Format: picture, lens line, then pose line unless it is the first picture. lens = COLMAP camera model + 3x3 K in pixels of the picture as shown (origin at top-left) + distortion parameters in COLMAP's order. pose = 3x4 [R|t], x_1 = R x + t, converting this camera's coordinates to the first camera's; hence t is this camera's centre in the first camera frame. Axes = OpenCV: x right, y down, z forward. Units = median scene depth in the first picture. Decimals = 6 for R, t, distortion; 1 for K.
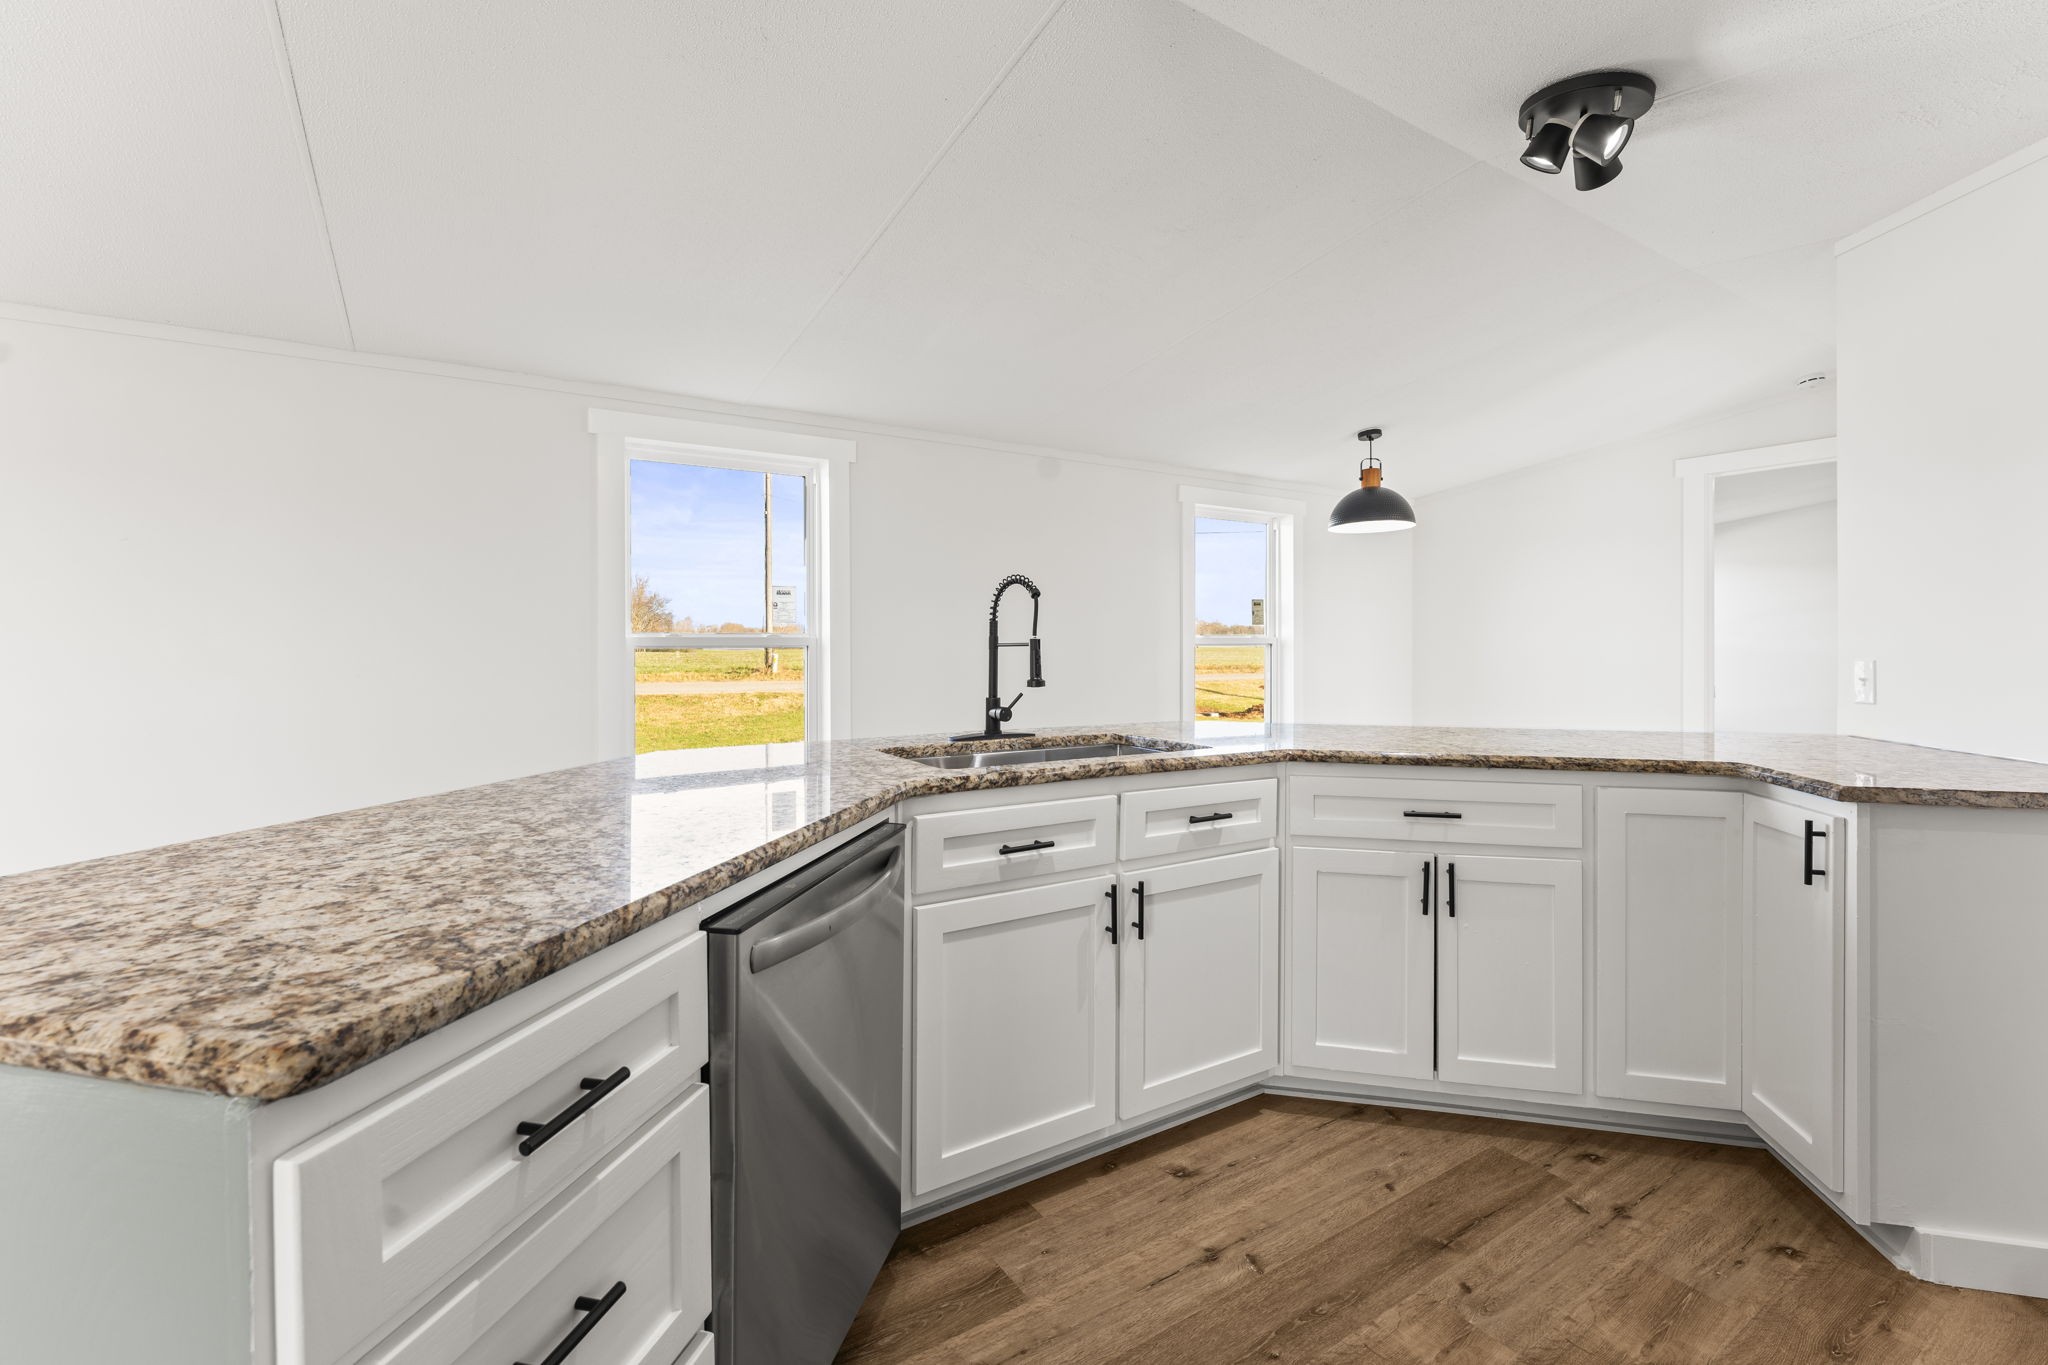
lens RADIAL K [[873.8, 0, 1018.6], [0, 873.8, 643.9], [0, 0, 1]] dist [-0.001656, -0.000336]
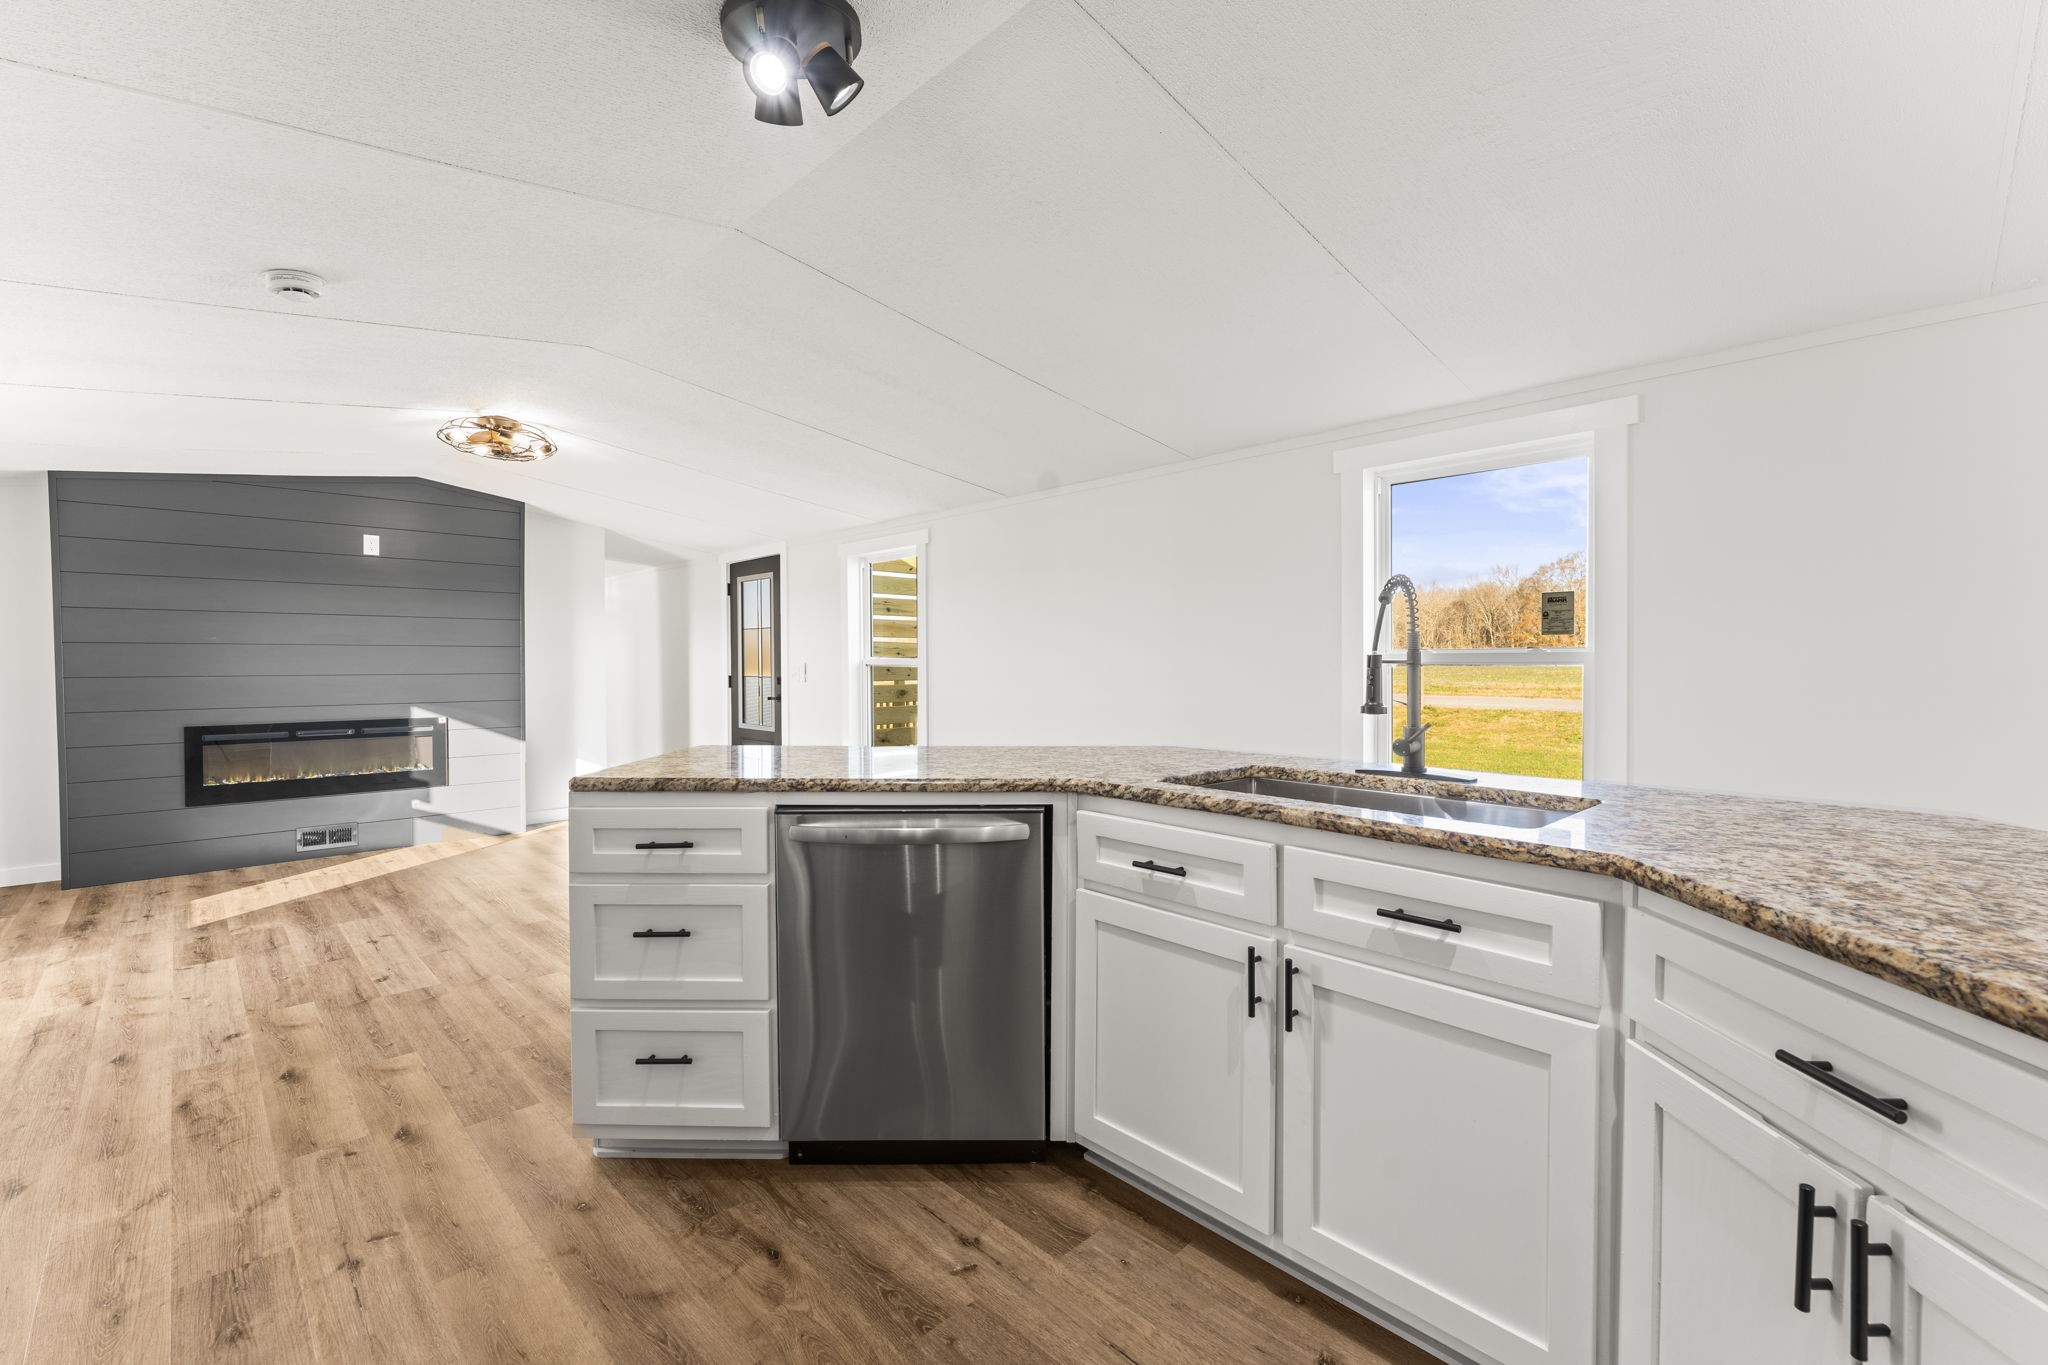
lens RADIAL K [[873.8, 0, 1026.3], [0, 873.8, 678.2], [0, 0, 1]] dist [-0.001656, -0.000336]
pose [[0.203707, 0.020167, -0.978824, 0.873965], [0.002035, 0.999777, 0.021023, -0.001798], [0.979030, -0.006275, 0.203620, 0.609338]]
